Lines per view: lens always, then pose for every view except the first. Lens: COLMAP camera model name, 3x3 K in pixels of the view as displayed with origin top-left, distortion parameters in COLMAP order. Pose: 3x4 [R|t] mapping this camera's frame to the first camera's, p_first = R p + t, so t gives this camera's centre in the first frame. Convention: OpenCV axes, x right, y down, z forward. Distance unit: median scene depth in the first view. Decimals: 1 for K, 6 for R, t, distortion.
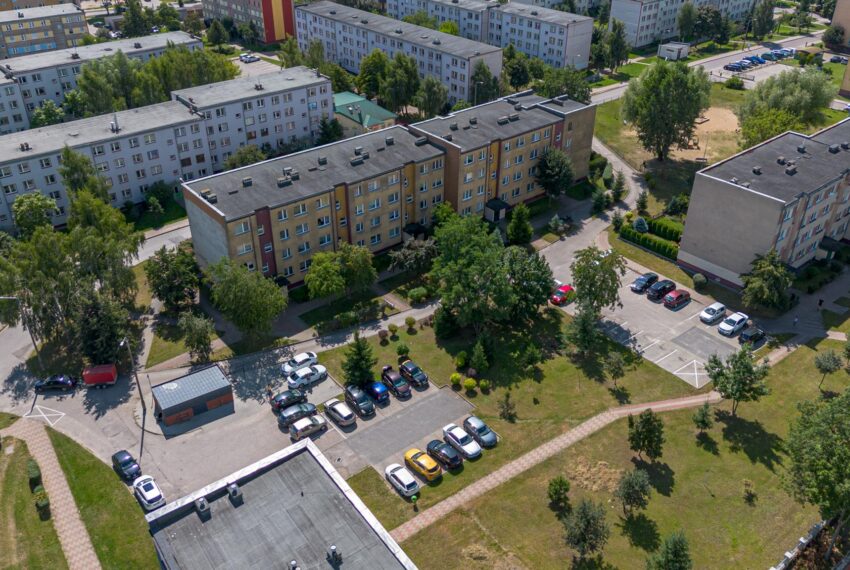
lens RADIAL K [[727.9, 0, 421.8], [0, 727.9, 286.0], [0, 0, 1]] dist [0.089115, -0.155557]
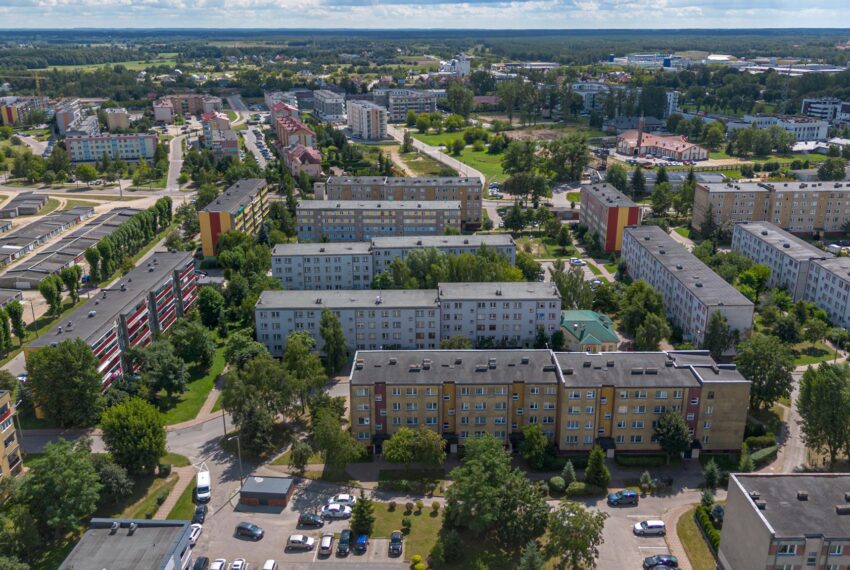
lens RADIAL K [[727.9, 0, 421.8], [0, 727.9, 286.0], [0, 0, 1]] dist [0.089115, -0.155557]
pose [[0.769922, 0.201969, -0.605333, 0.495947], [-0.329833, 0.938007, -0.106548, -0.122888], [0.546287, 0.281693, 0.788809, -0.064748]]
